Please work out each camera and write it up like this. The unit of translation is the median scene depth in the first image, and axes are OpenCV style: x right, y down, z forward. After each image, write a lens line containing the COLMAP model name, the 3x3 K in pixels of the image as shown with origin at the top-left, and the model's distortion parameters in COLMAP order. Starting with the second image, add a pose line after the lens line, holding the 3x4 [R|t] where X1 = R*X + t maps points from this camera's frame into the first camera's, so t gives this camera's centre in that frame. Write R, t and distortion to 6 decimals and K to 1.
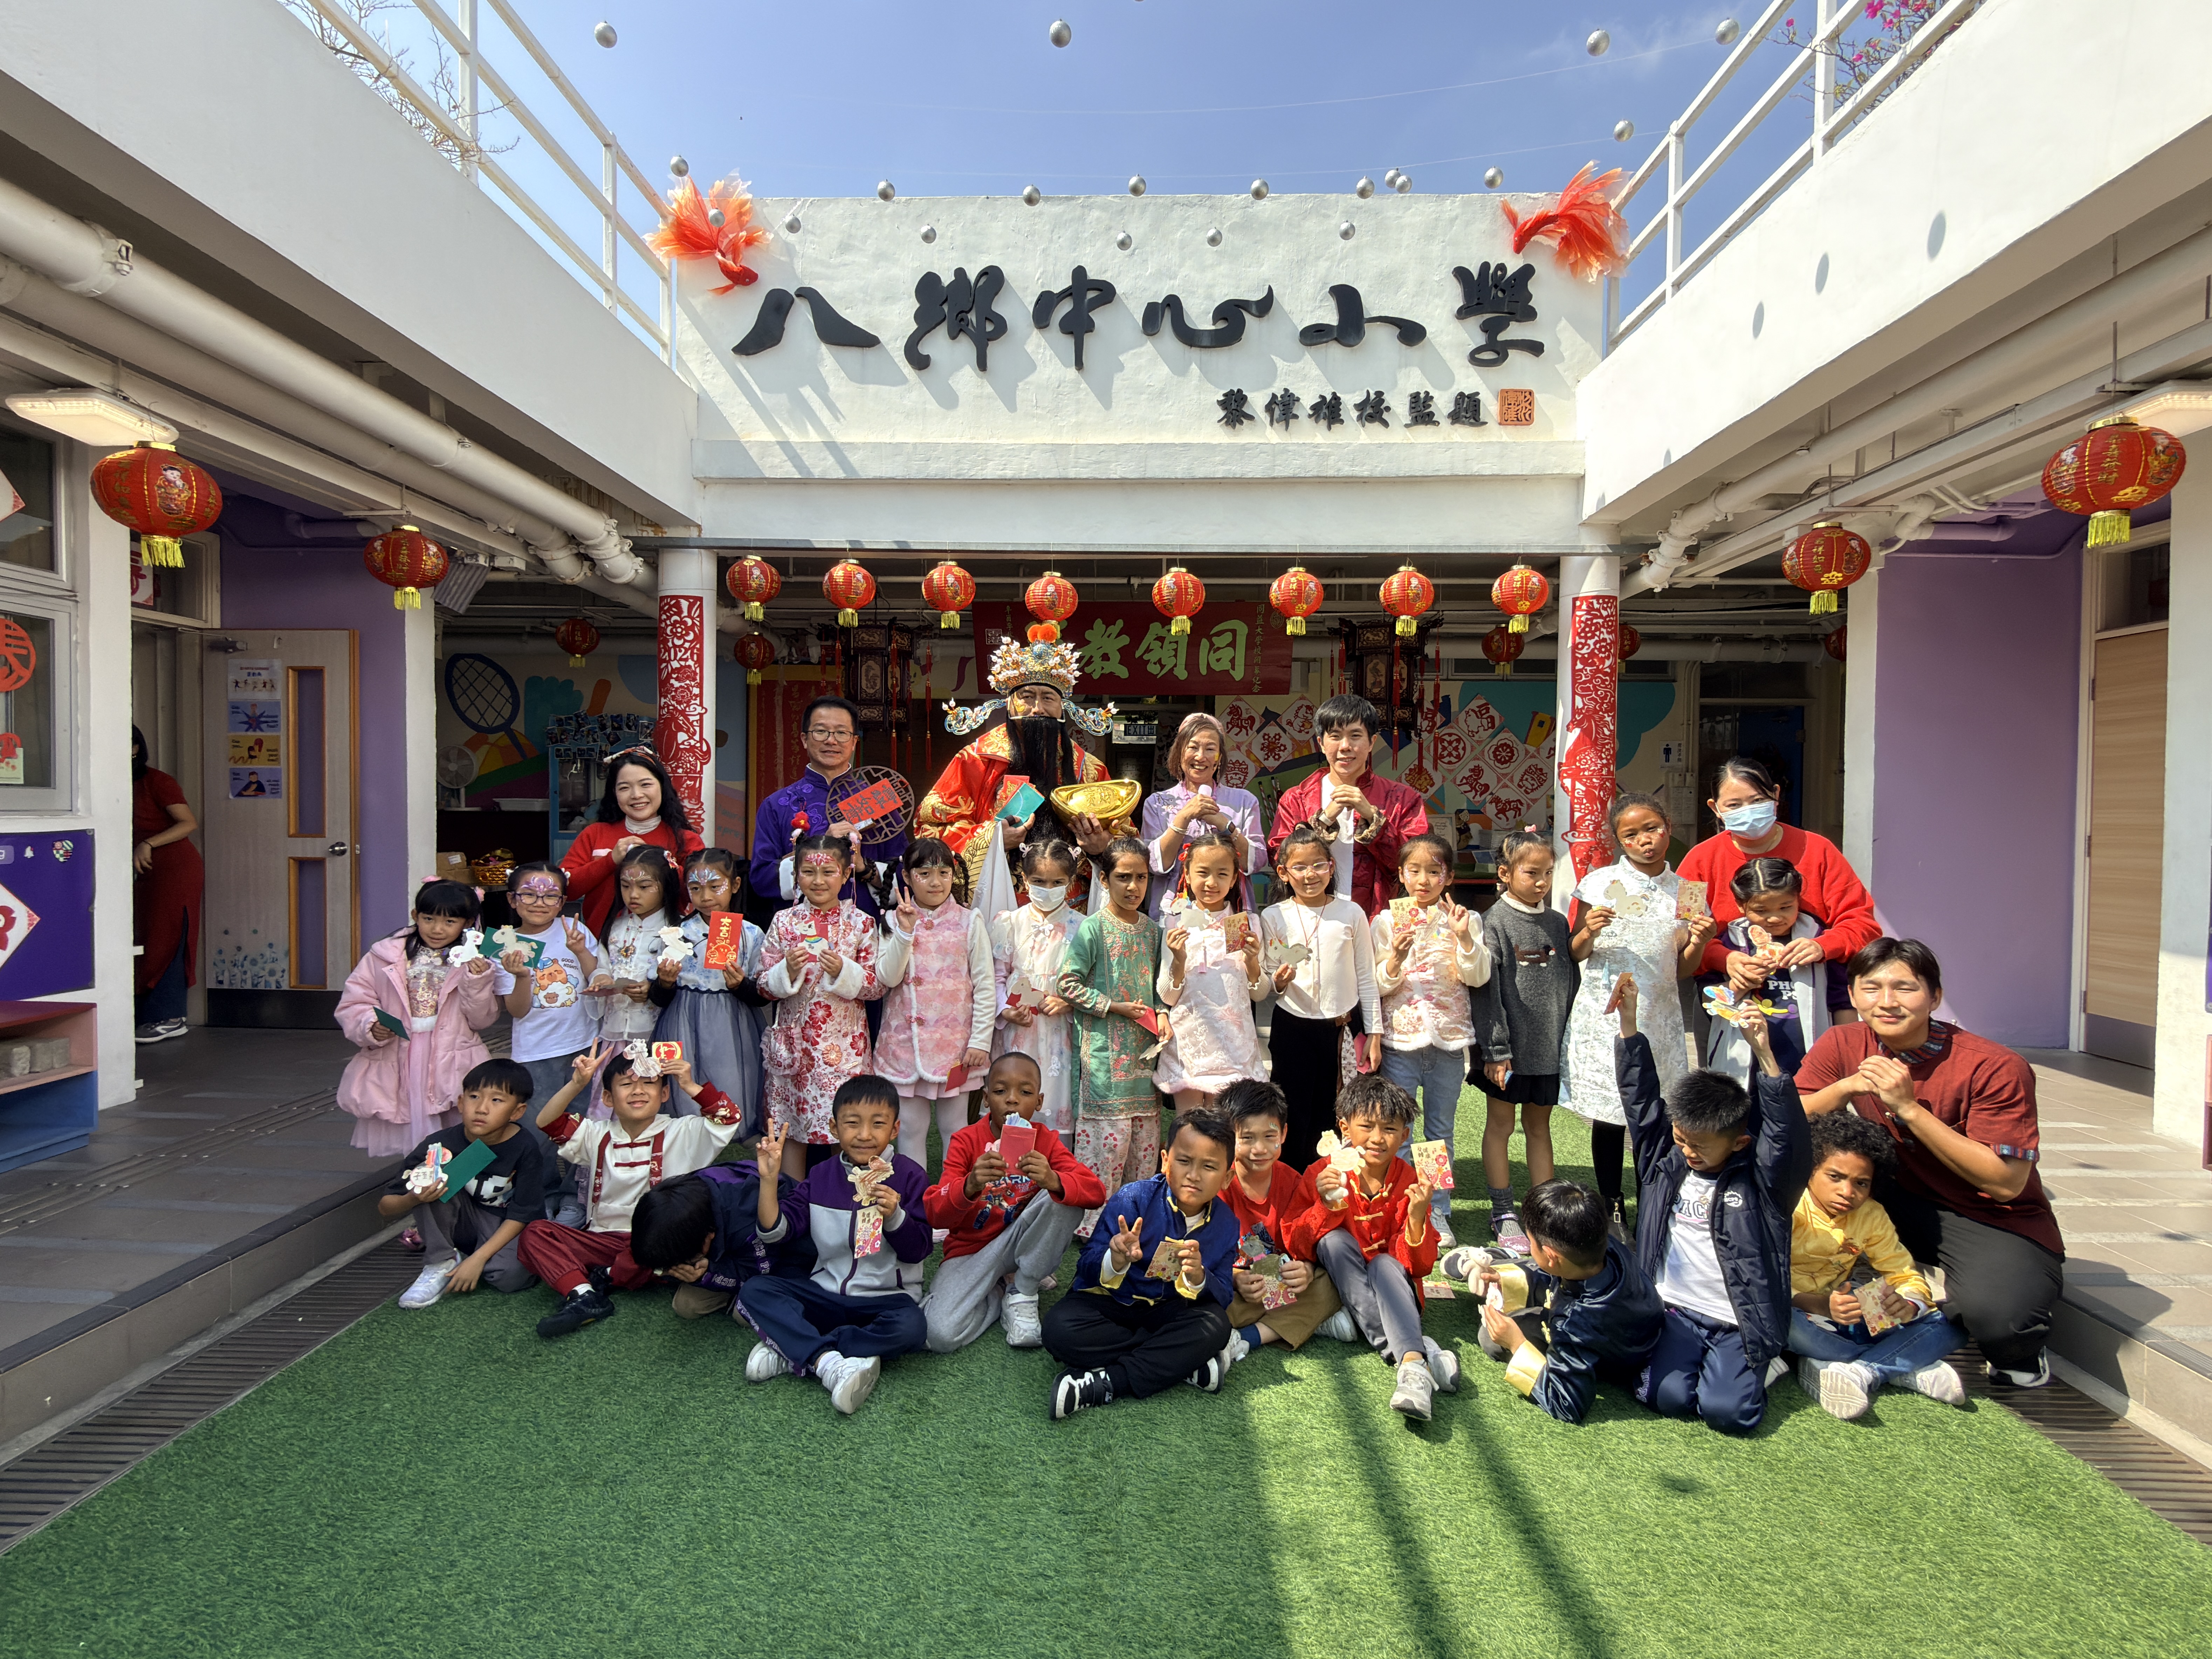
lens RADIAL K [[1124.5, 0, 1107.4], [0, 1124.5, 831.8], [0, 0, 1]] dist [-0.001746, 0.000136]
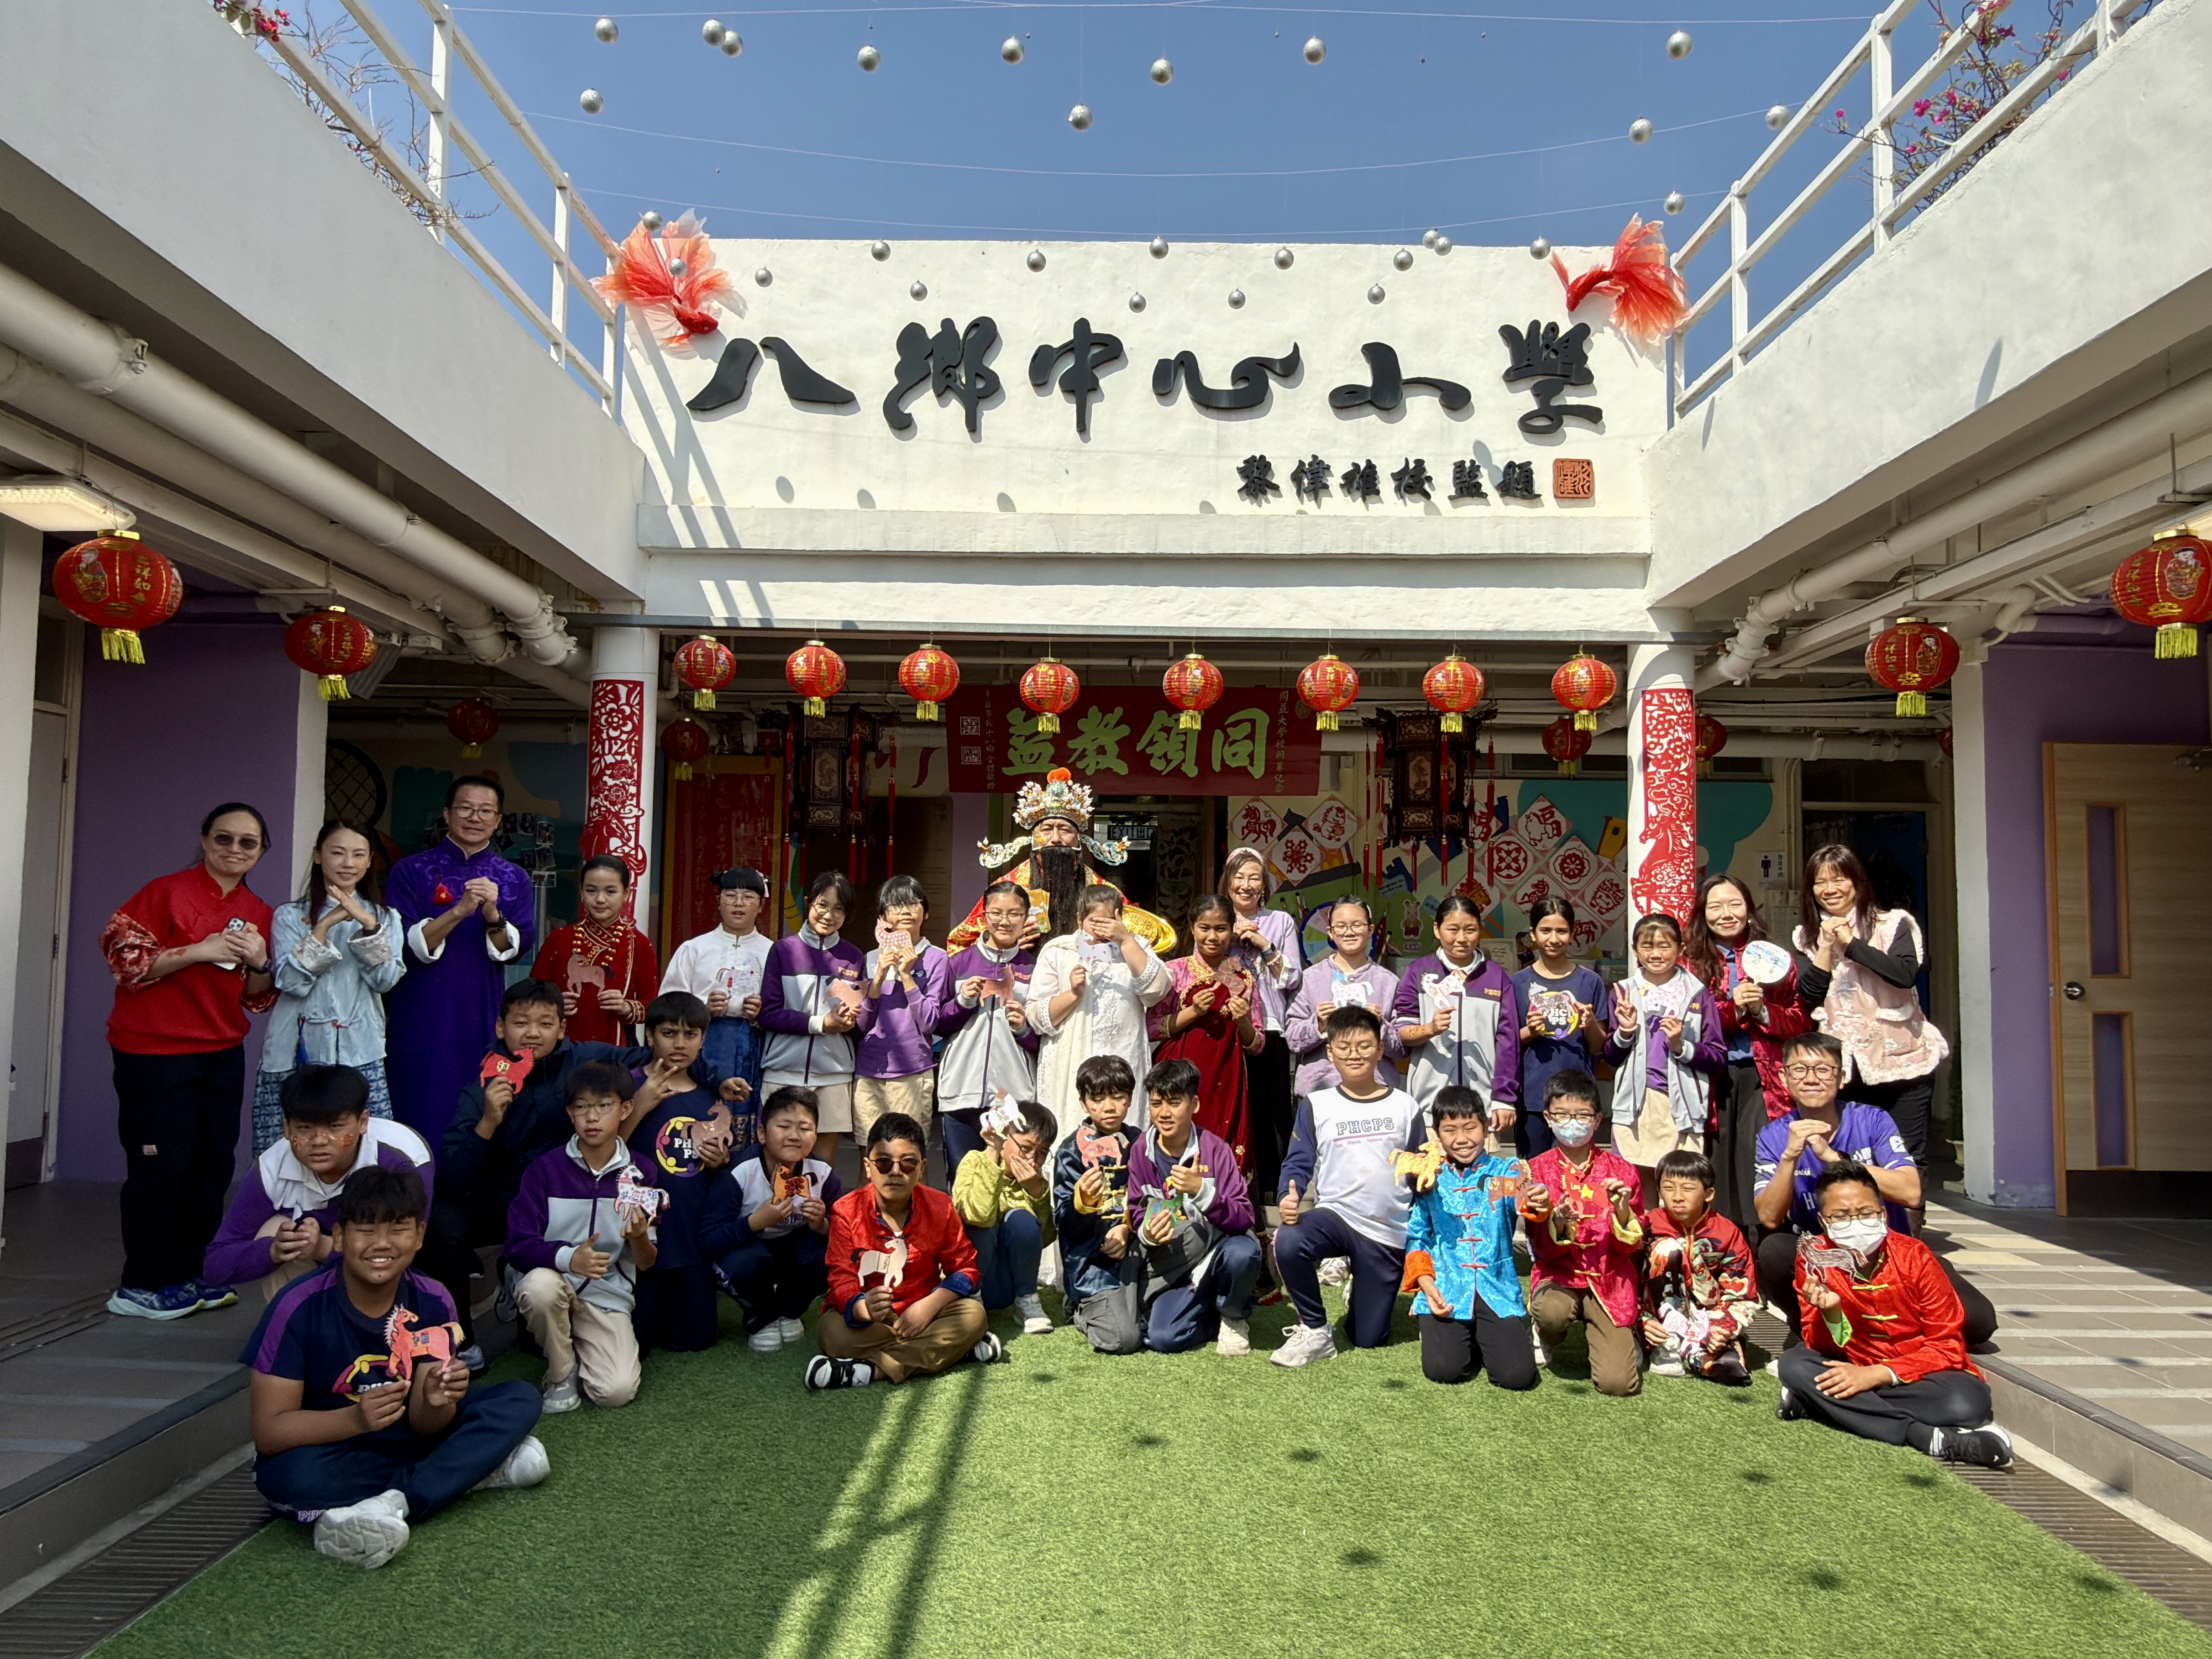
lens RADIAL K [[1459.9, 0, 1101.8], [0, 1459.9, 835.3], [0, 0, 1]] dist [0.001218, 0.000317]
pose [[0.999773, 0.005606, 0.020578, -0.030885], [-0.003809, 0.996260, -0.086321, 0.004252], [-0.020985, 0.086223, 0.996055, -0.117709]]
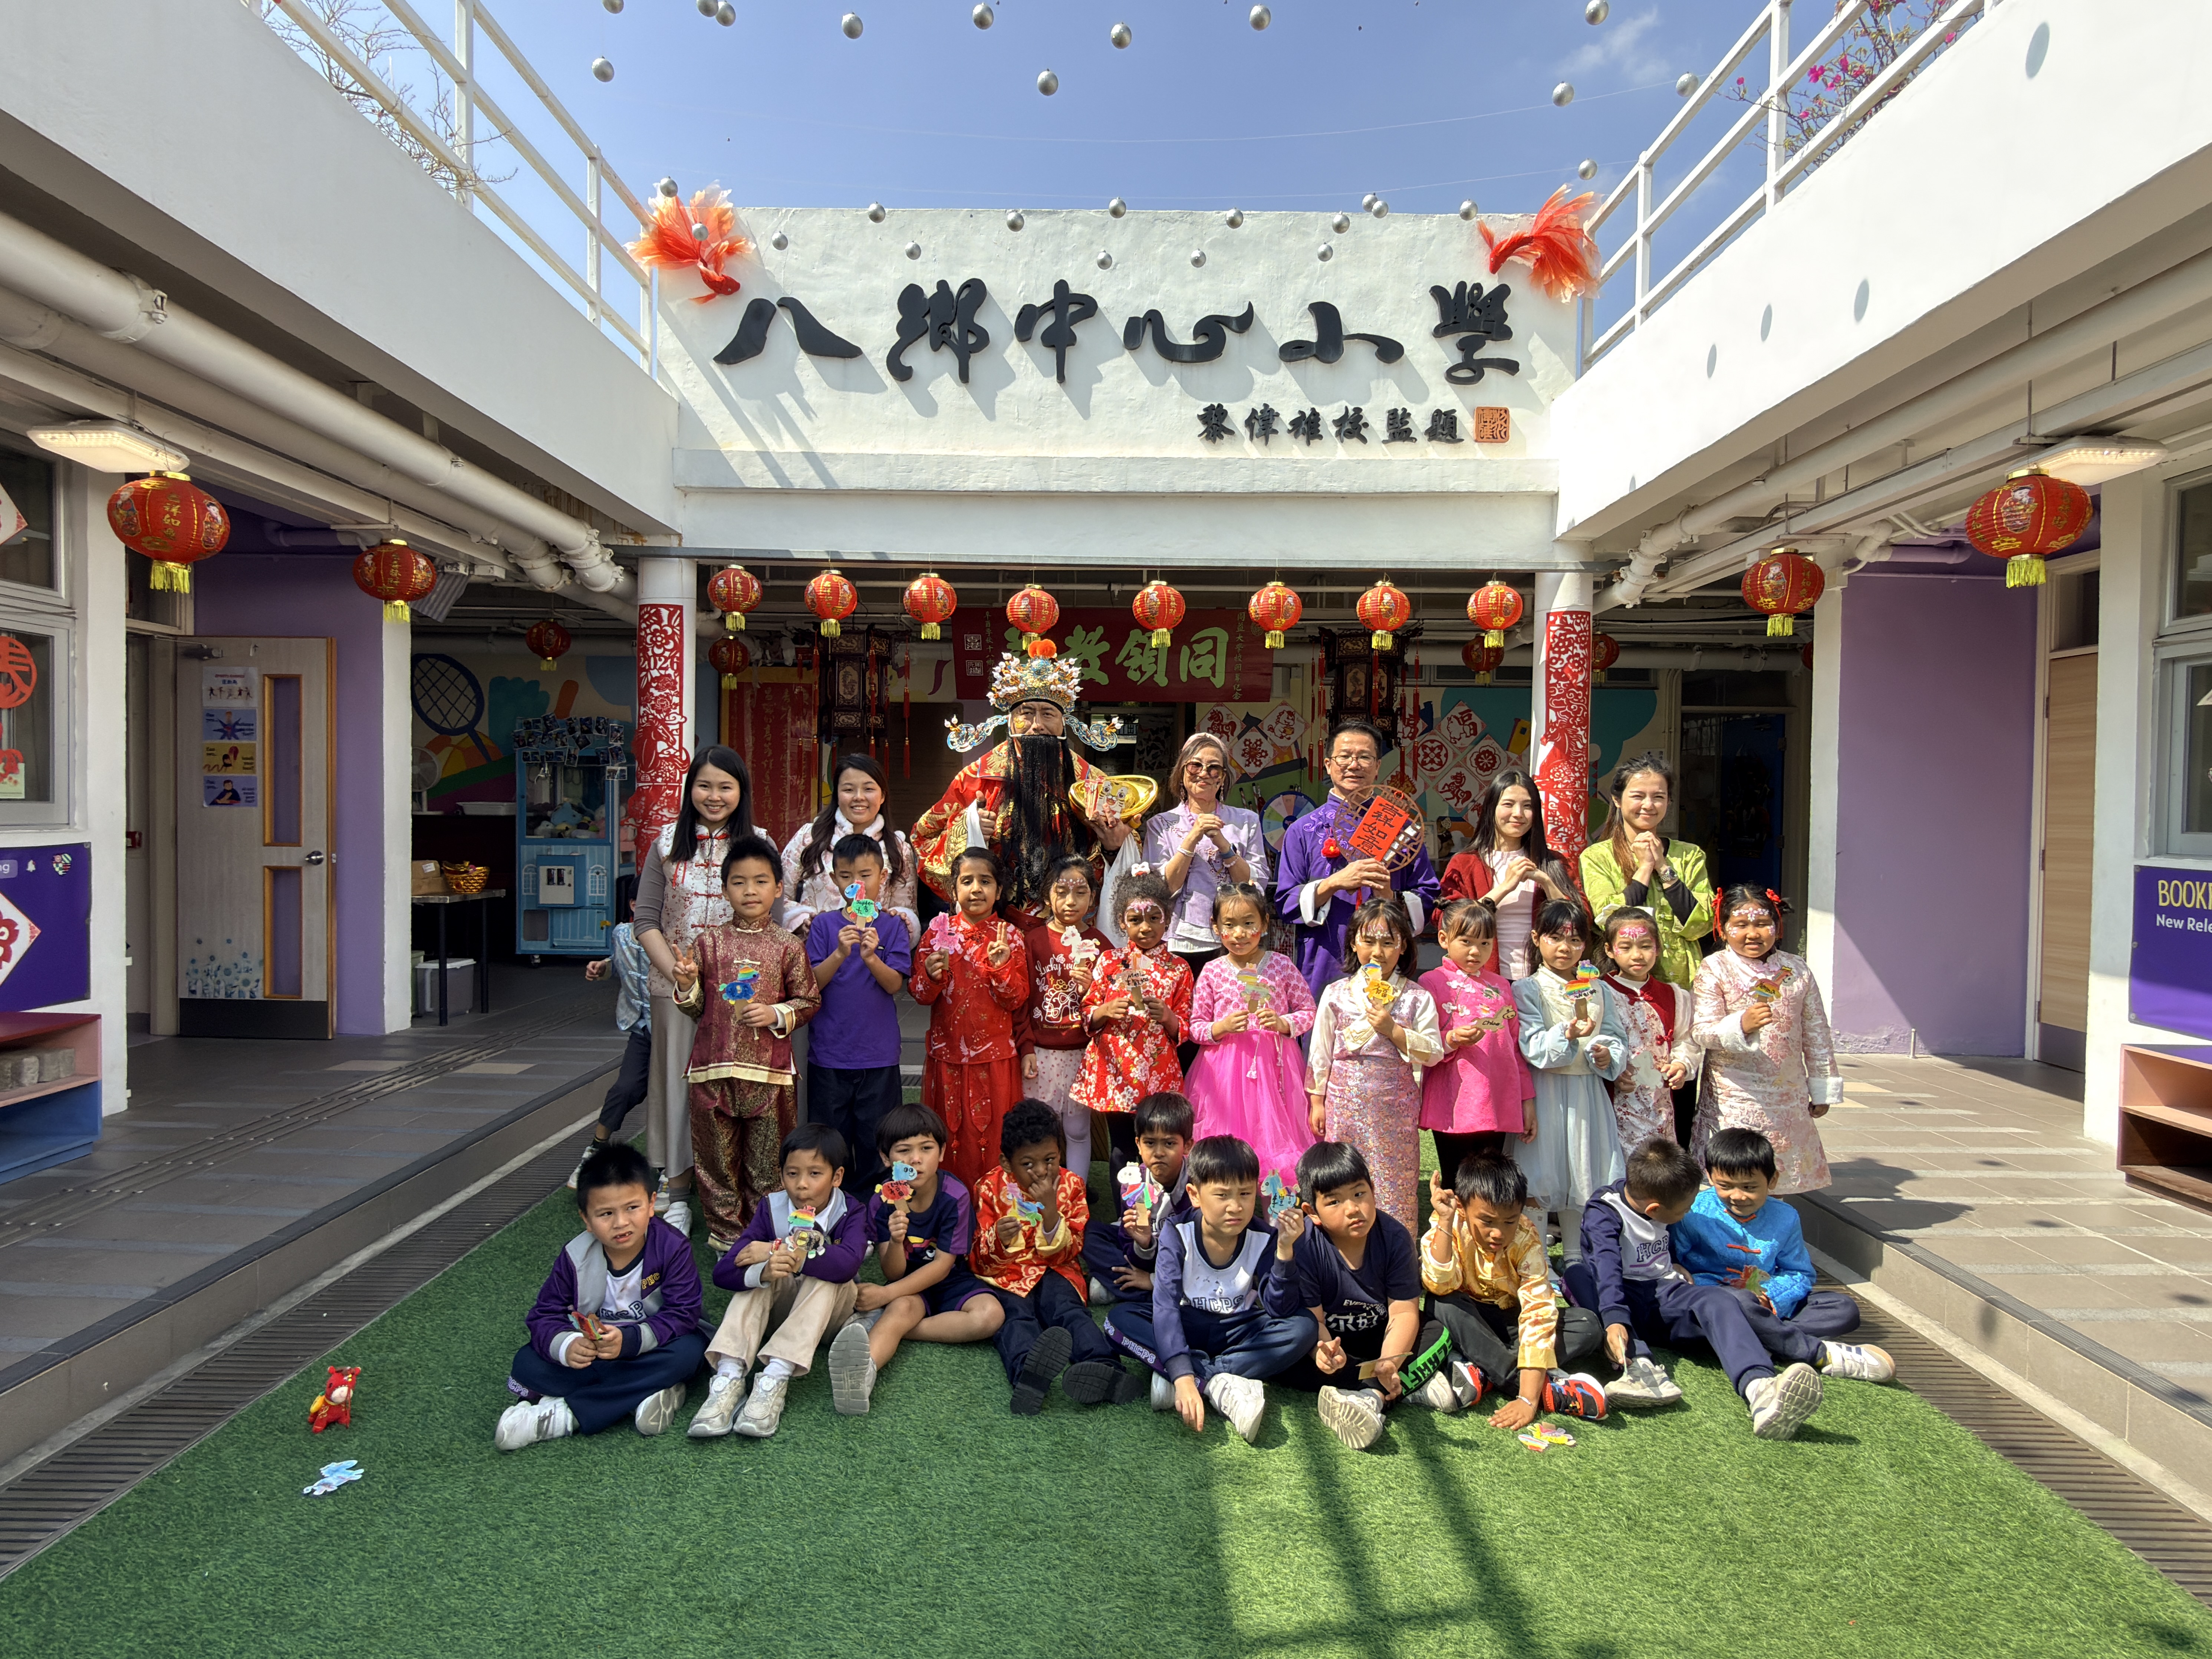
lens RADIAL K [[1187.1, 0, 1108.8], [0, 1187.1, 827.3], [0, 0, 1]] dist [-0.001466, 0.000048]
pose [[0.999780, 0.003044, 0.020774, -0.003097], [-0.003004, 0.999994, -0.001970, -0.011501], [-0.020780, 0.001907, 0.999782, -0.062509]]
